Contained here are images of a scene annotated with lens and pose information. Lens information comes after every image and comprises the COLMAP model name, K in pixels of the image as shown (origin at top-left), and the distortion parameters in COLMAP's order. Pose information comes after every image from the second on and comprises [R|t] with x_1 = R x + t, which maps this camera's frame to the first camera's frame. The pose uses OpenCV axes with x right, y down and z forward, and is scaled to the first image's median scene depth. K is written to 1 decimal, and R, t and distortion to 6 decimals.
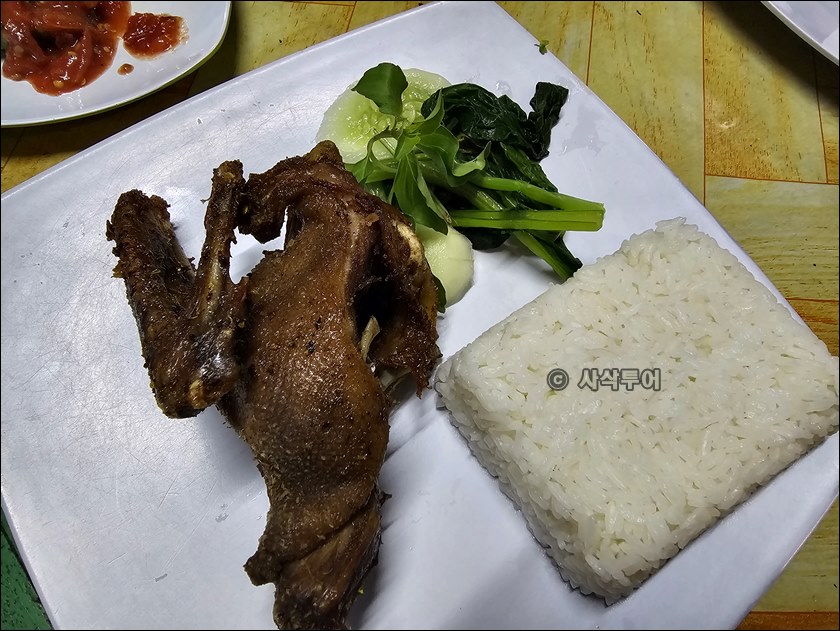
lens RADIAL K [[560.2, 0, 416.7], [0, 560.2, 310.0], [0, 0, 1]] dist [0.002721, 0.000702]
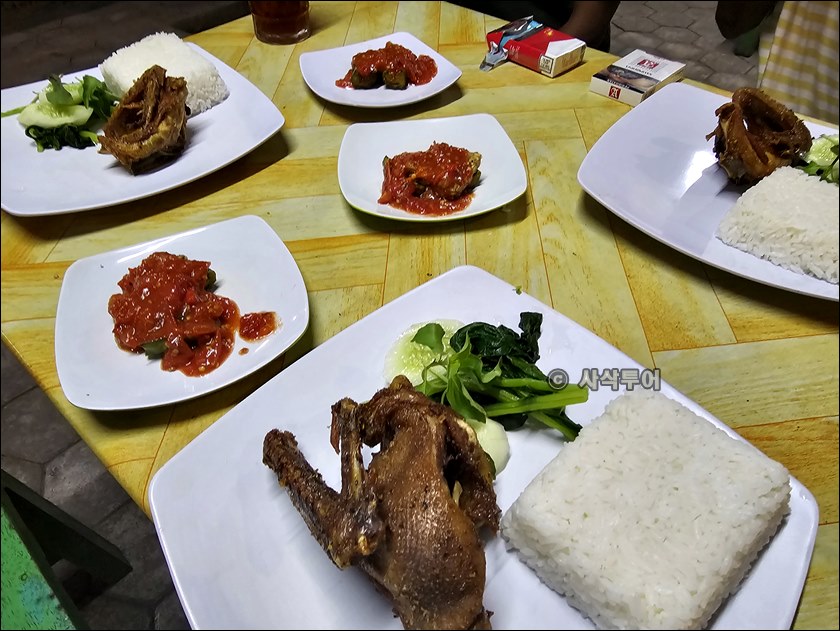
lens RADIAL K [[560.2, 0, 423.2], [0, 560.2, 310.5], [0, 0, 1]] dist [0.002721, 0.000702]
pose [[0.985126, -0.164761, 0.048798, -0.140692], [0.171193, 0.916507, -0.361535, 0.103200], [0.014843, 0.364512, 0.931081, -0.496528]]
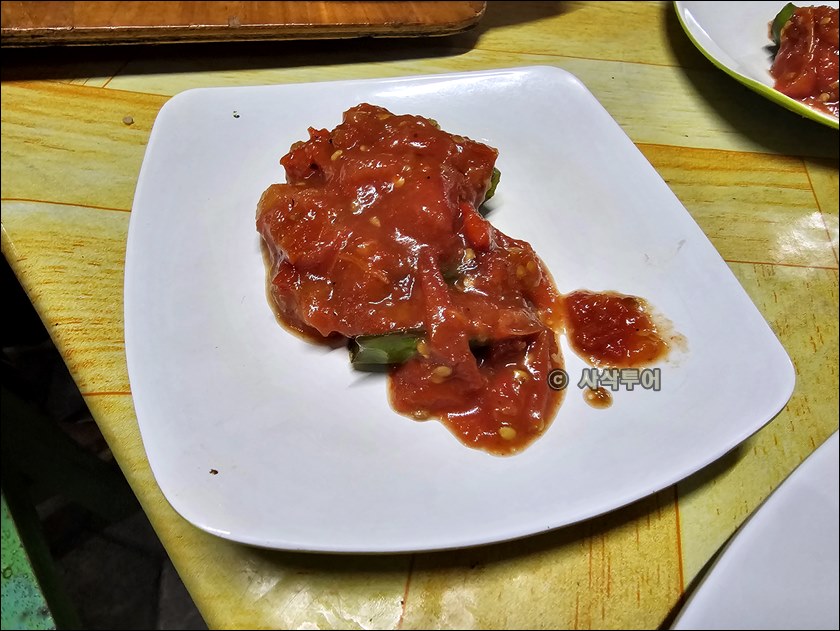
lens RADIAL K [[560.2, 0, 415.0], [0, 560.2, 316.2], [0, 0, 1]] dist [0.002721, 0.000702]
pose [[0.999697, 0.021584, 0.011813, -0.894794], [-0.017919, 0.967670, -0.251584, -0.454963], [-0.016862, 0.251296, 0.967763, 0.549537]]
